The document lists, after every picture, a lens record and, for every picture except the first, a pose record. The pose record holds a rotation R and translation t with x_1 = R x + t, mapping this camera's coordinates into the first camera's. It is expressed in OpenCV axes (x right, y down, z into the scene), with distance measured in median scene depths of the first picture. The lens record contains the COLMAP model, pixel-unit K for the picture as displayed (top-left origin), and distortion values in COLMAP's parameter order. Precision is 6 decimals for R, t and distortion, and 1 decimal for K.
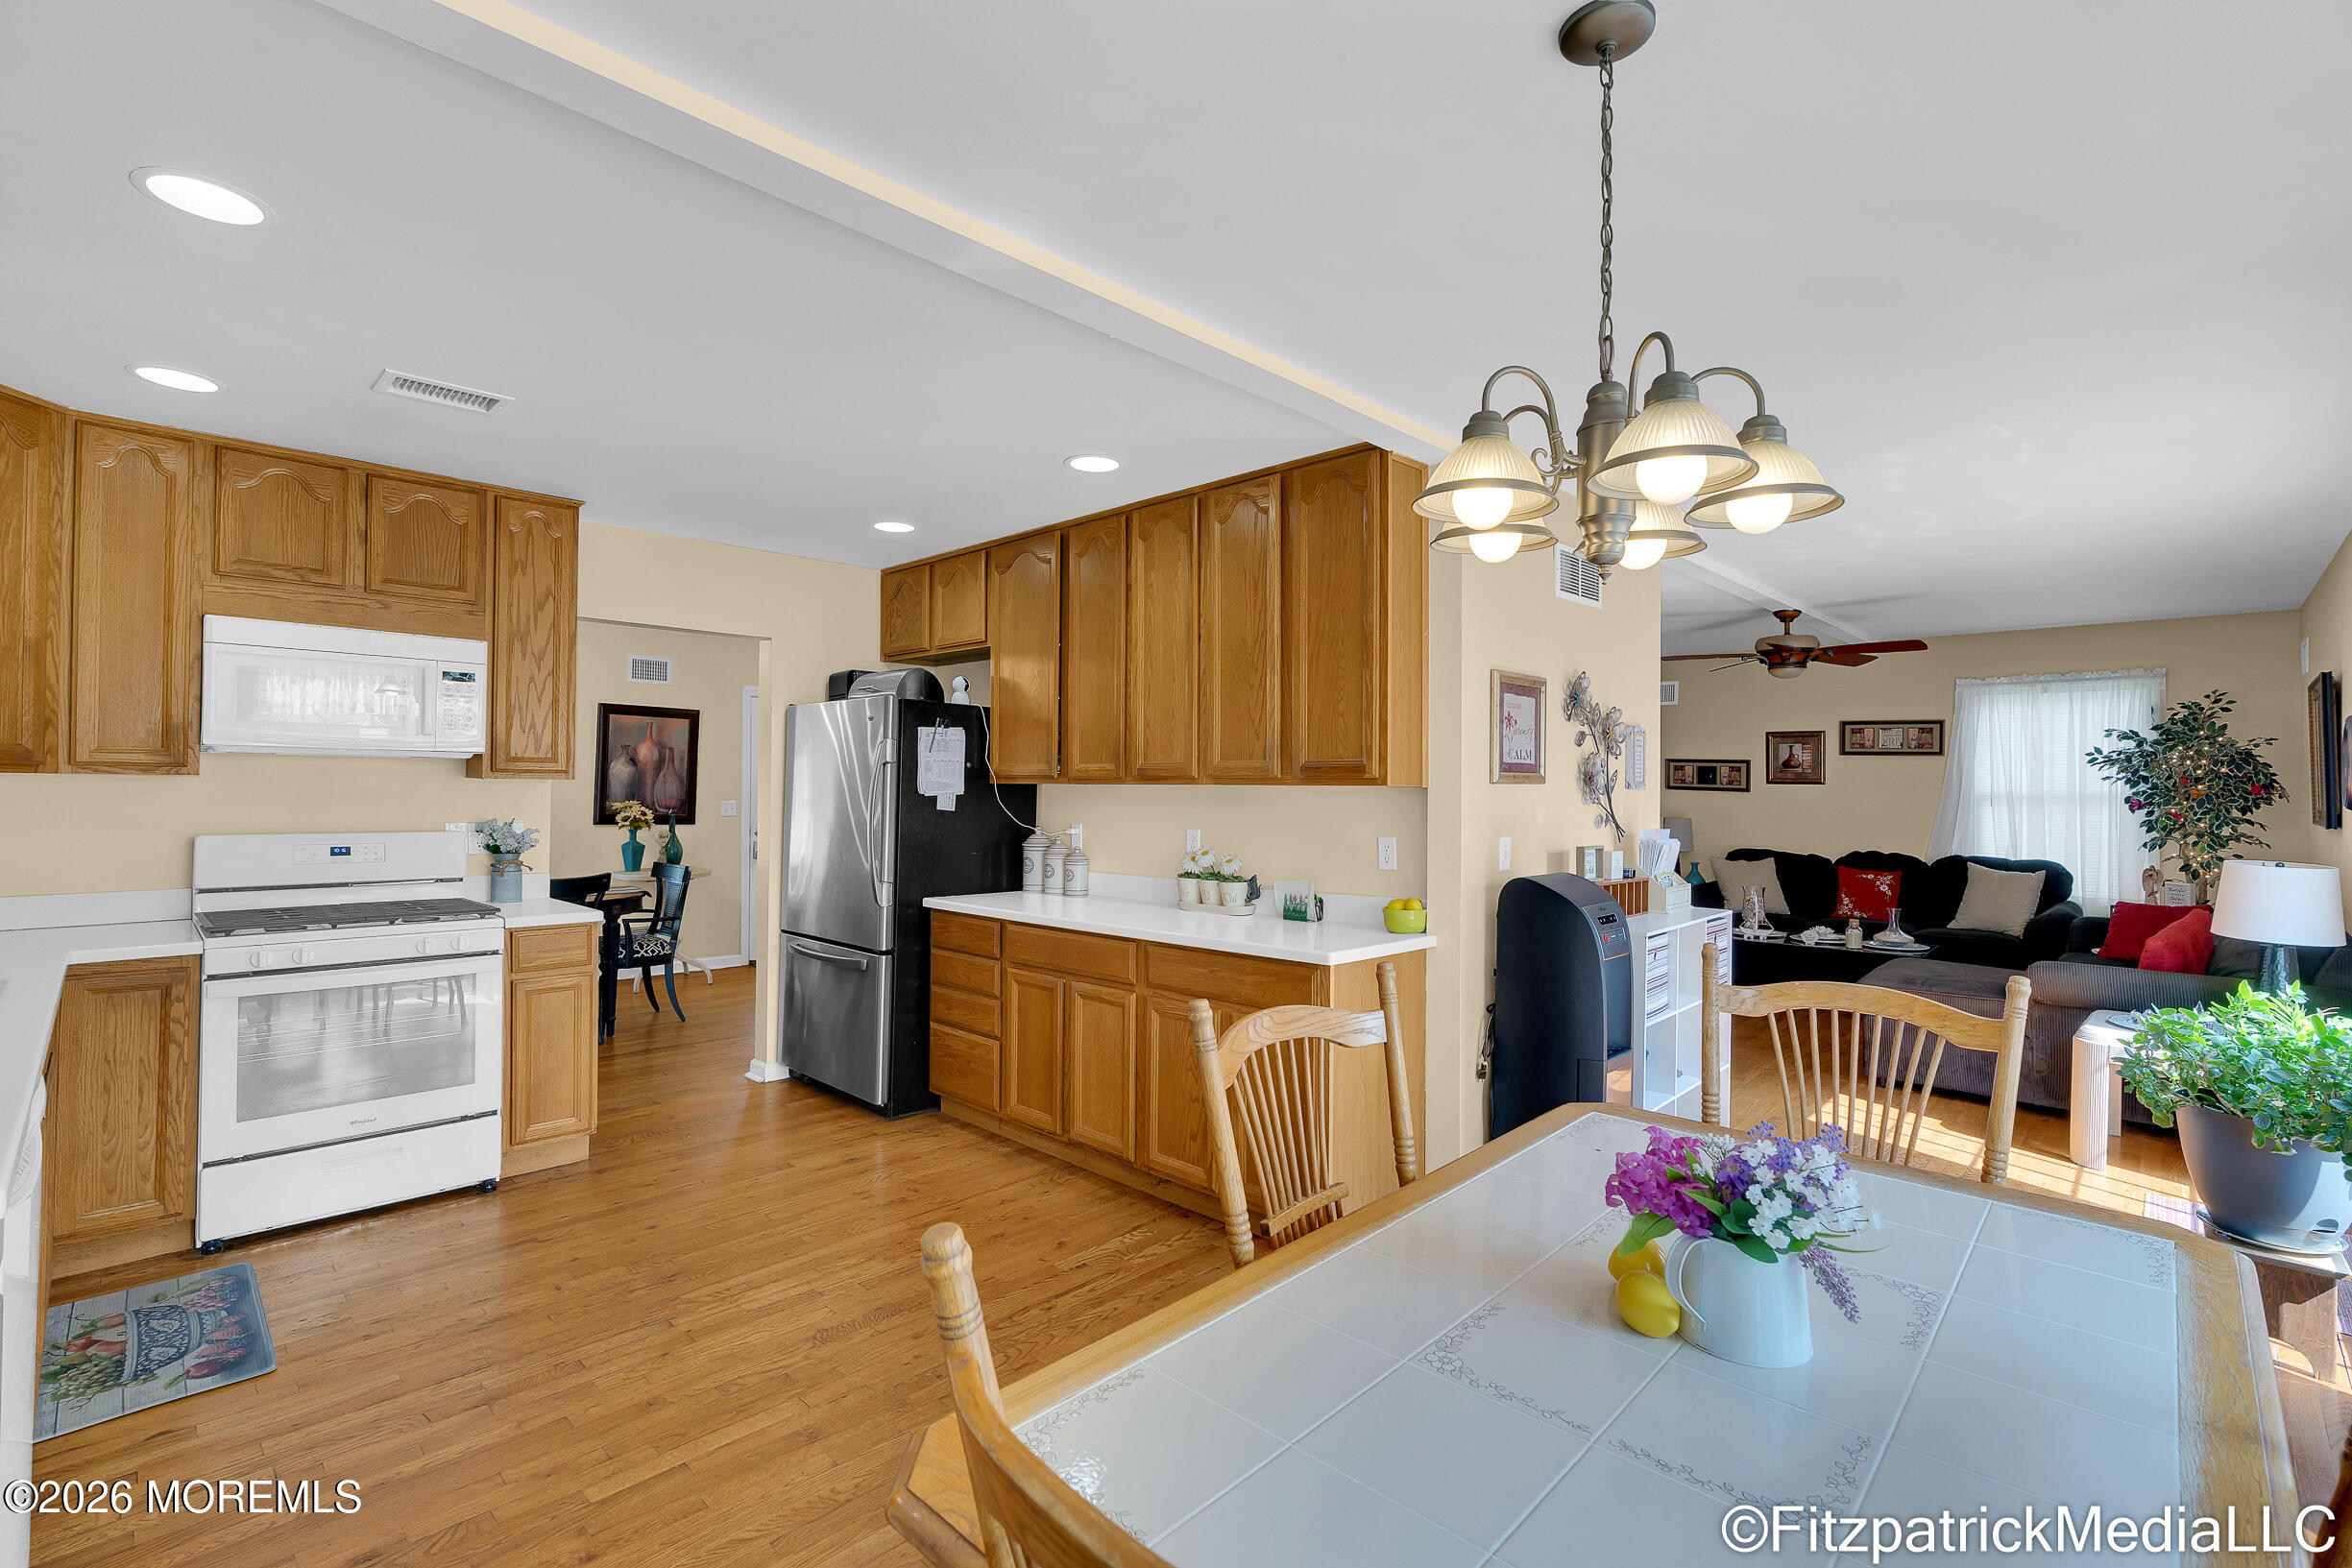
lens RADIAL K [[1049.3, 0, 1175.9], [0, 1049.3, 781.1], [0, 0, 1]] dist [-0.012937, 0.003232]
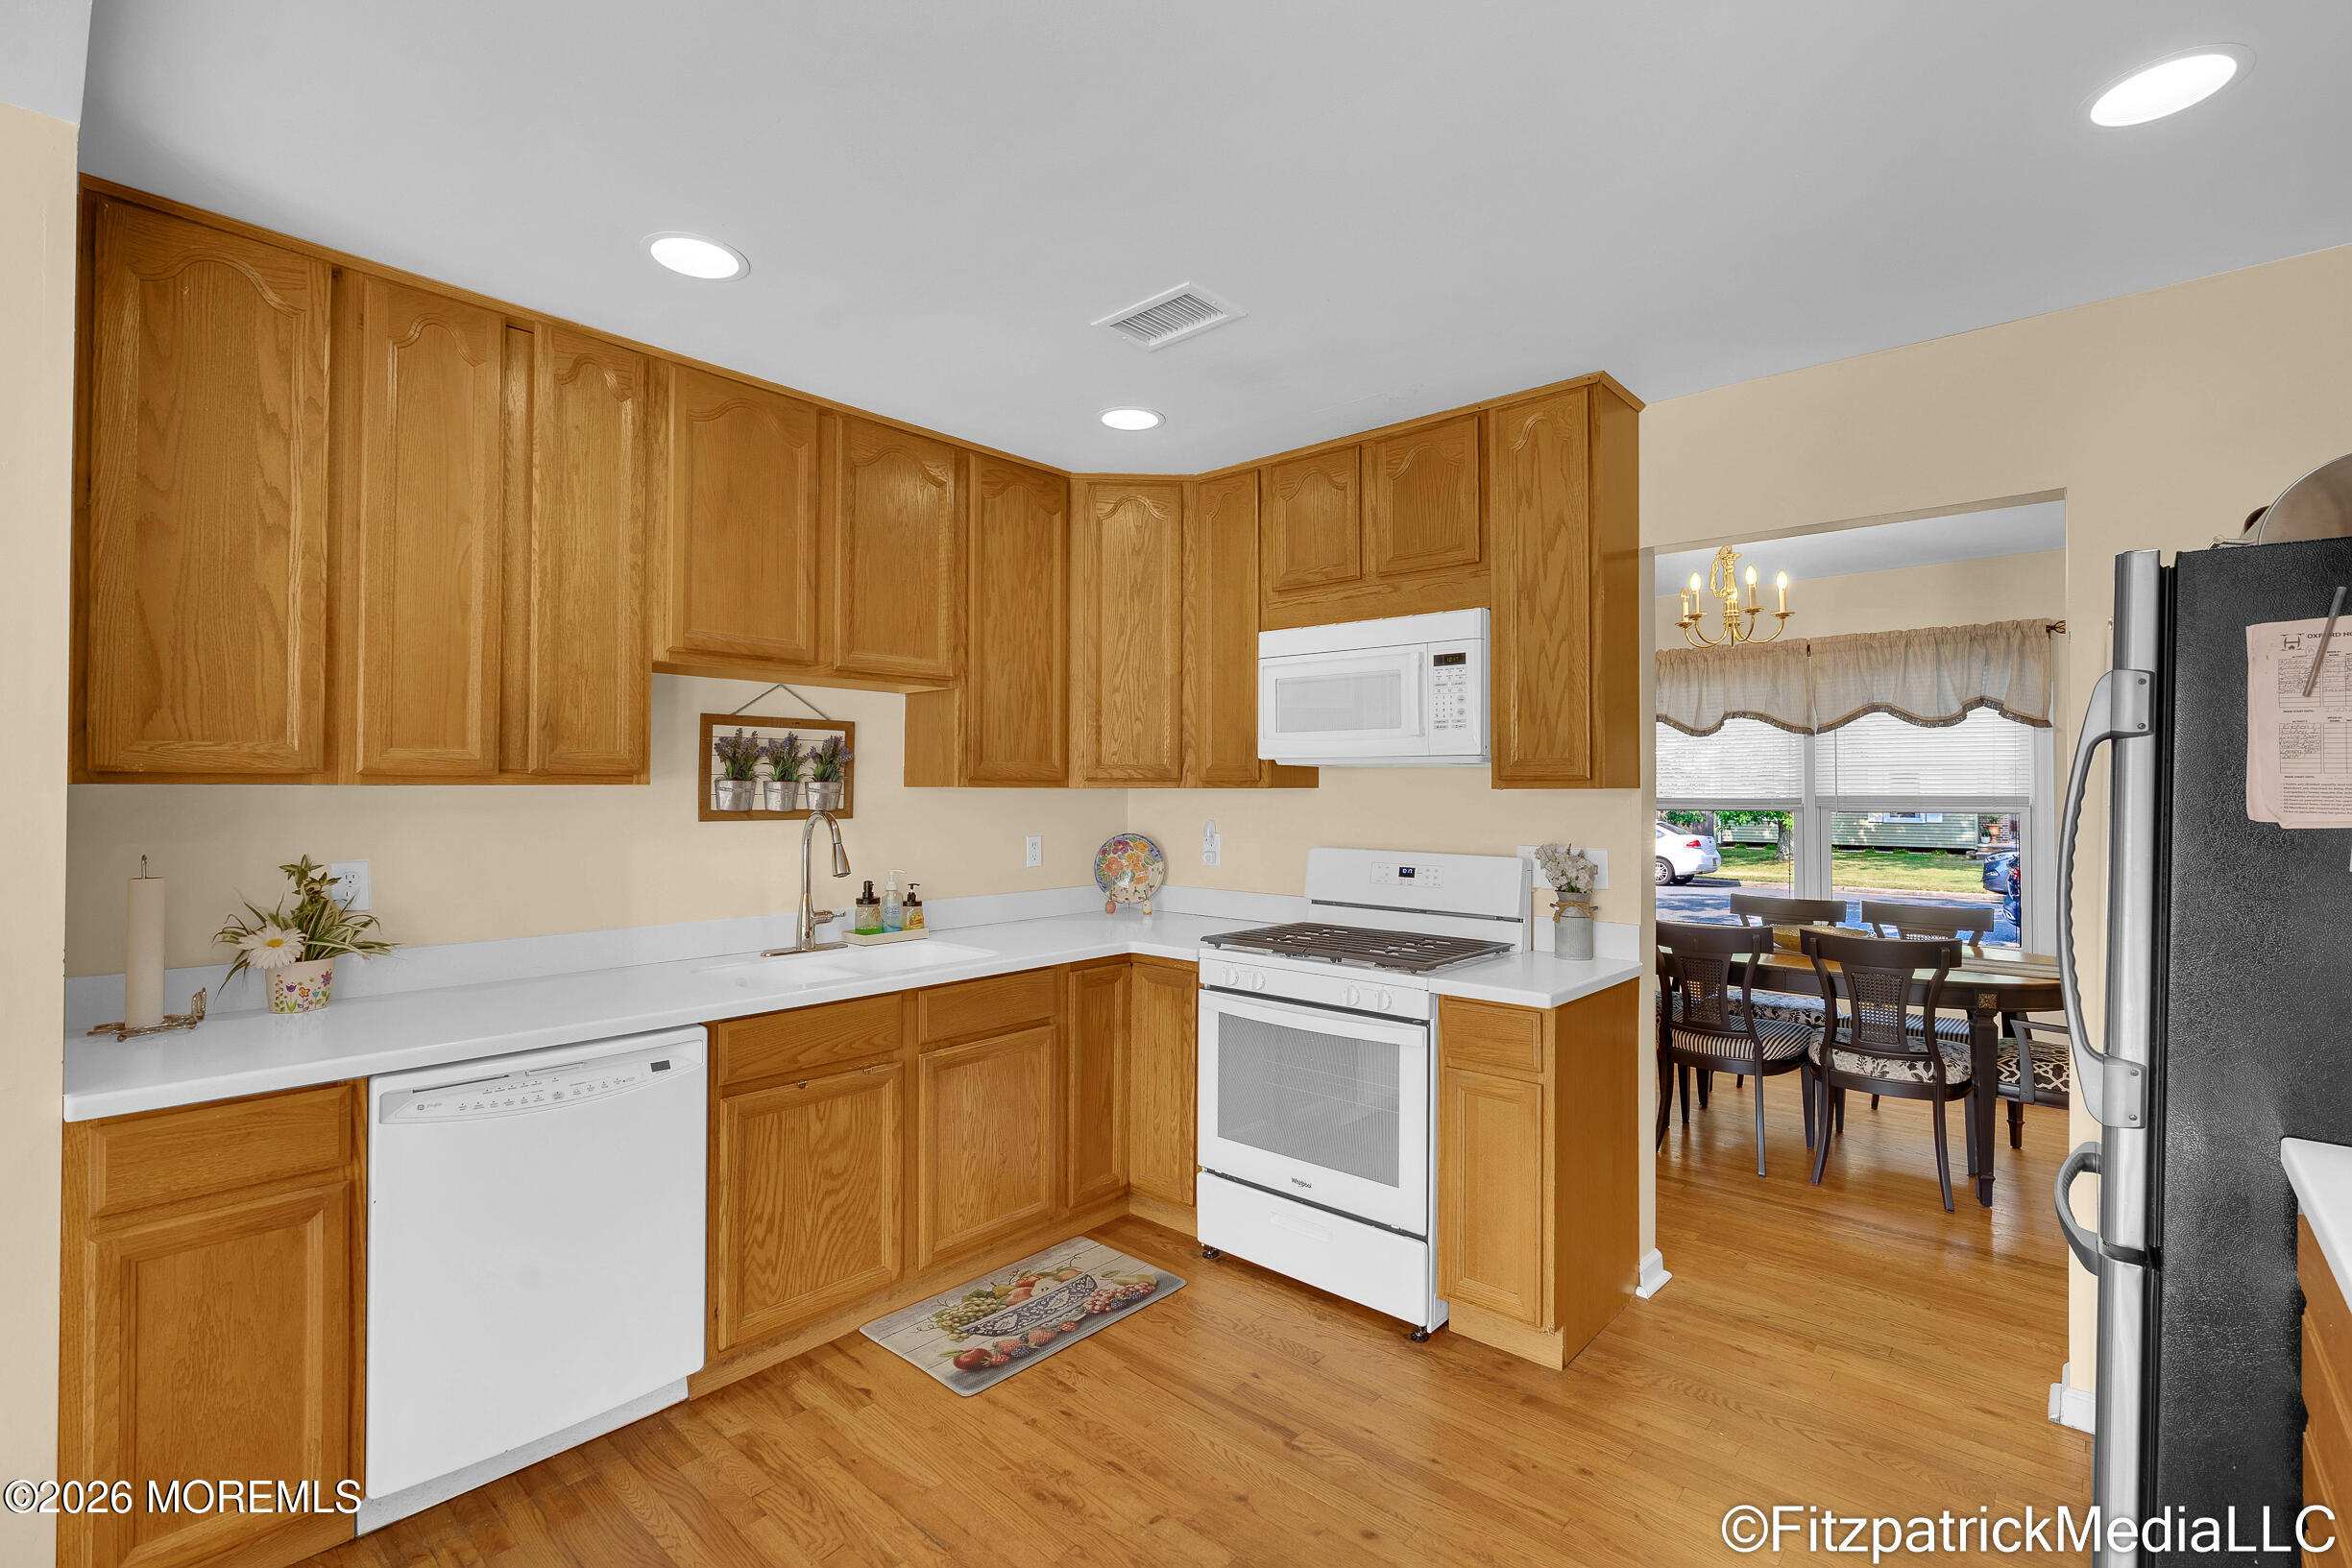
lens RADIAL K [[1049.3, 0, 1175.9], [0, 1049.3, 781.1], [0, 0, 1]] dist [-0.012937, 0.003232]
pose [[0.045445, -0.017395, -0.998815, 0.051320], [0.004228, 0.999843, -0.017220, 0.002269], [0.998958, -0.003441, 0.045512, 0.447707]]
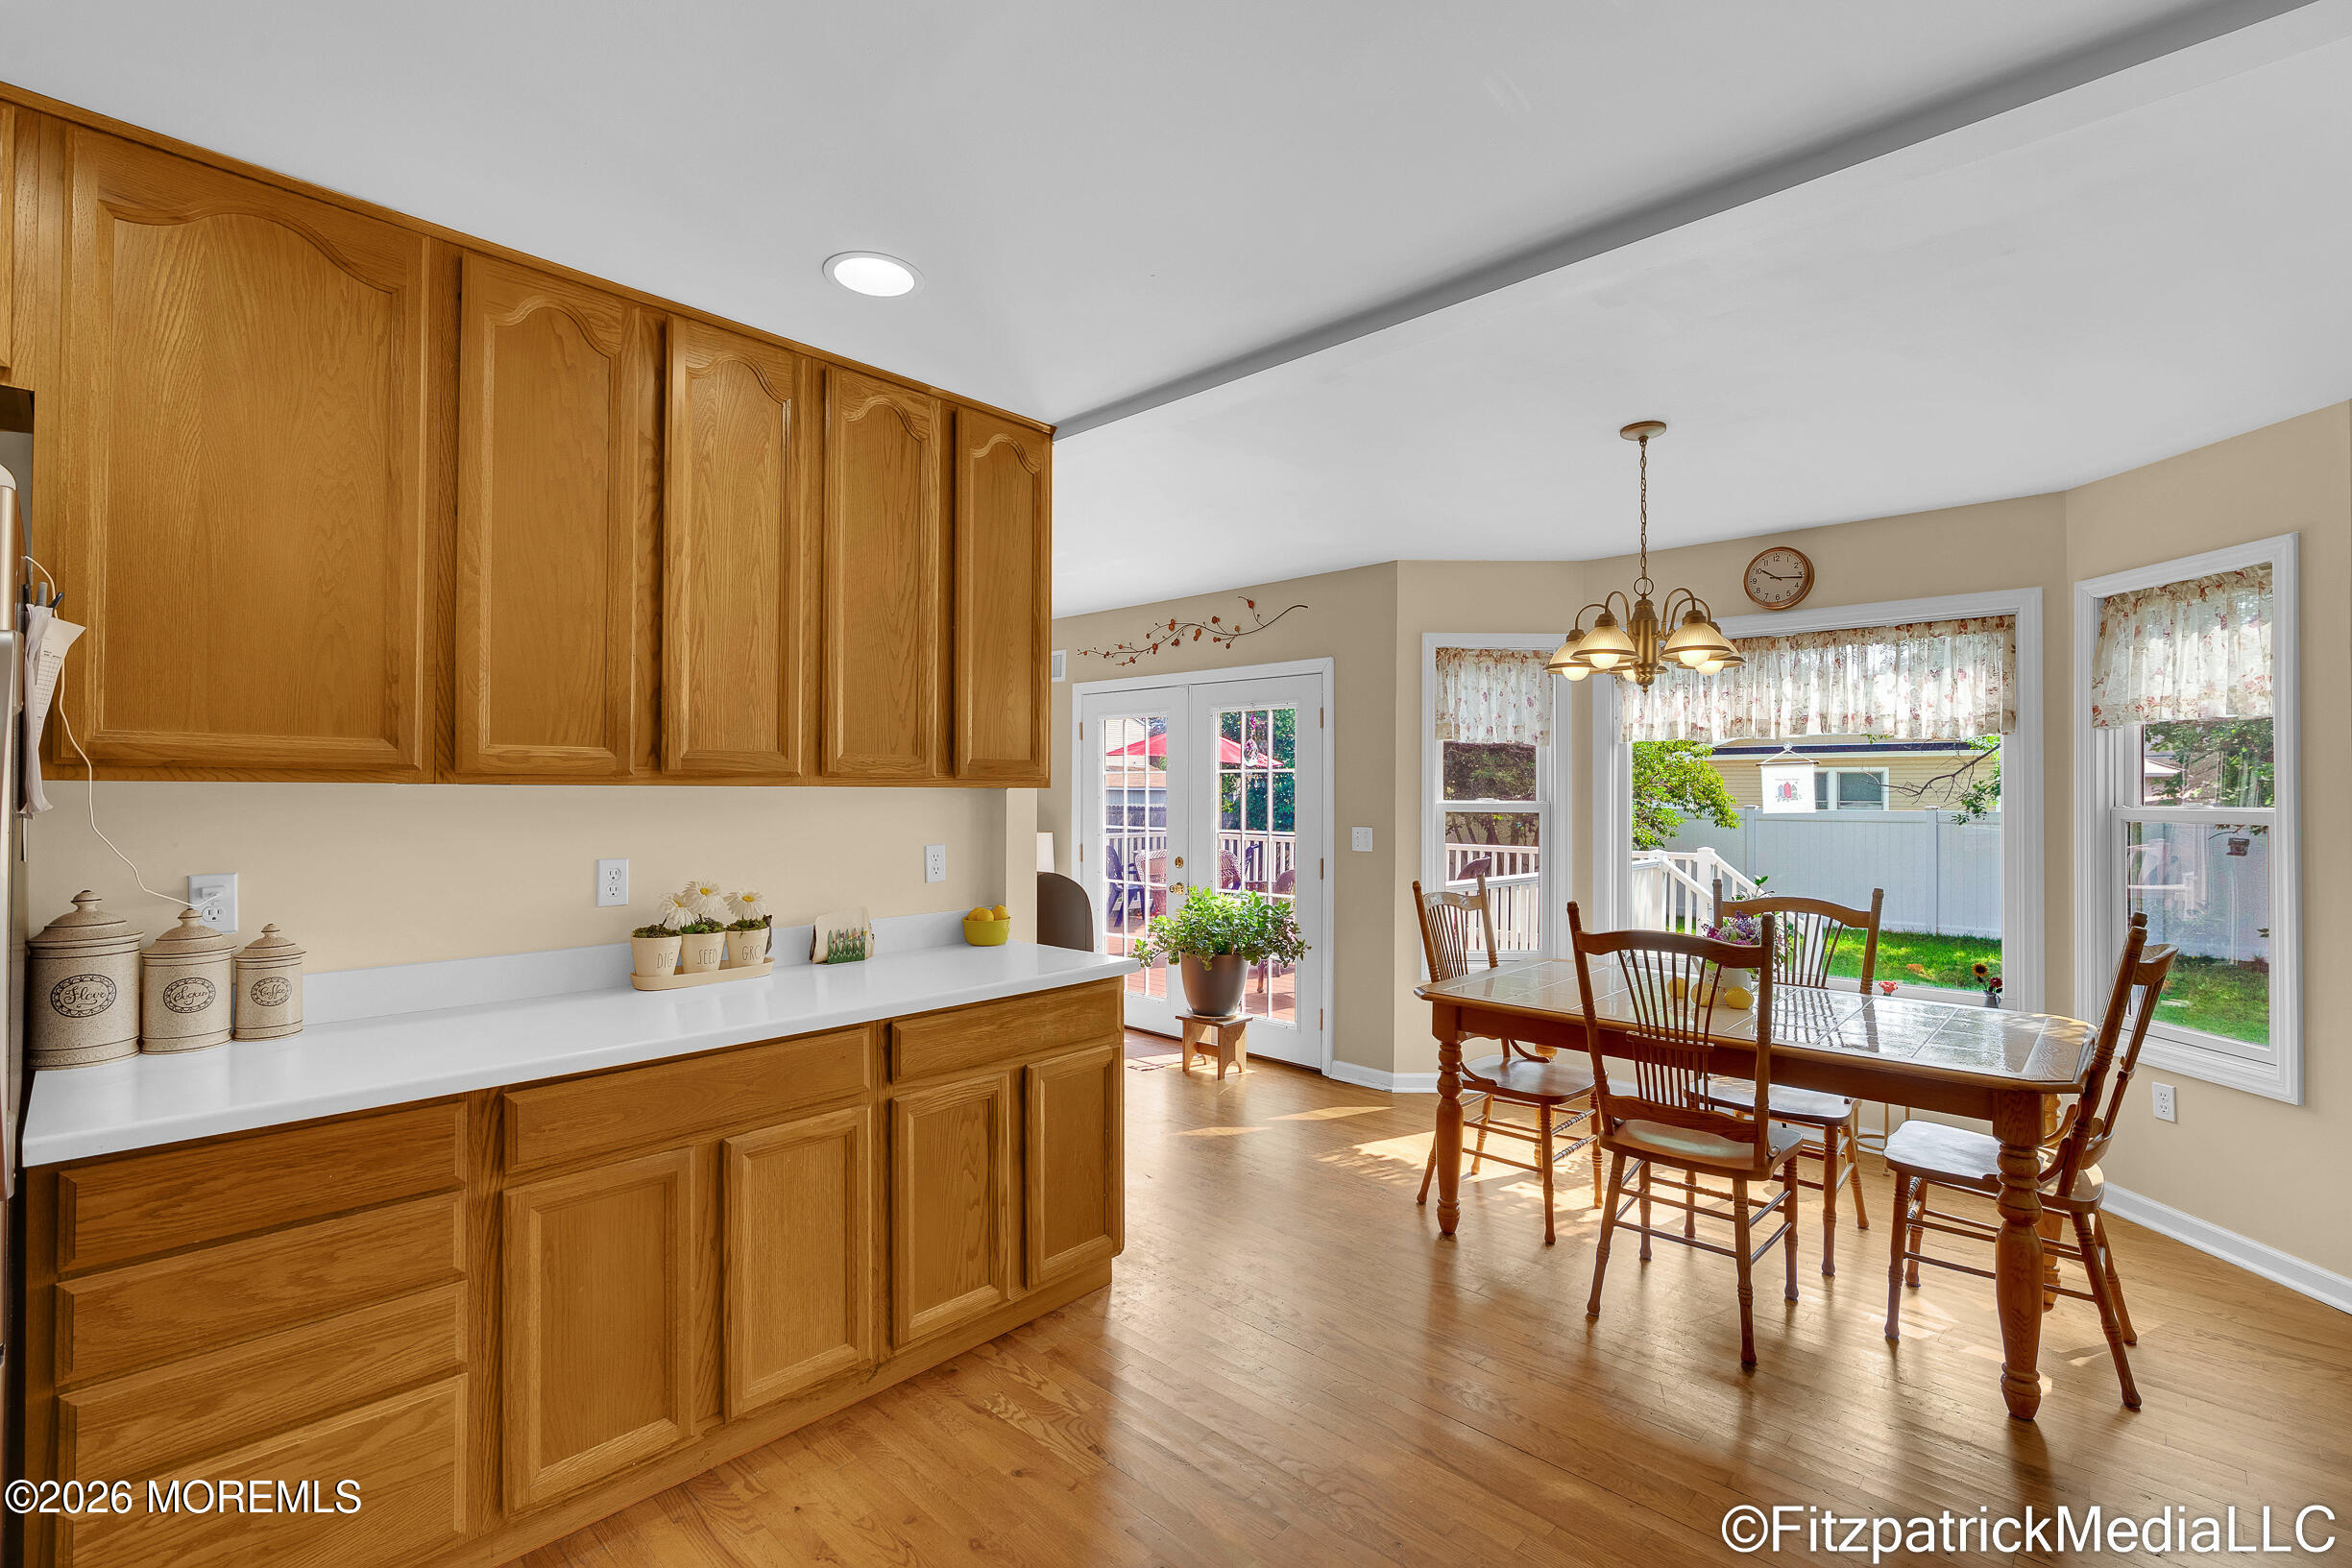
lens RADIAL K [[1049.3, 0, 1175.9], [0, 1049.3, 781.1], [0, 0, 1]] dist [-0.012937, 0.003232]
pose [[-0.012251, 0.002070, 0.999923, -0.394973], [-0.009809, 0.999949, -0.002191, -0.000683], [-0.999877, -0.009835, -0.012231, 0.461484]]
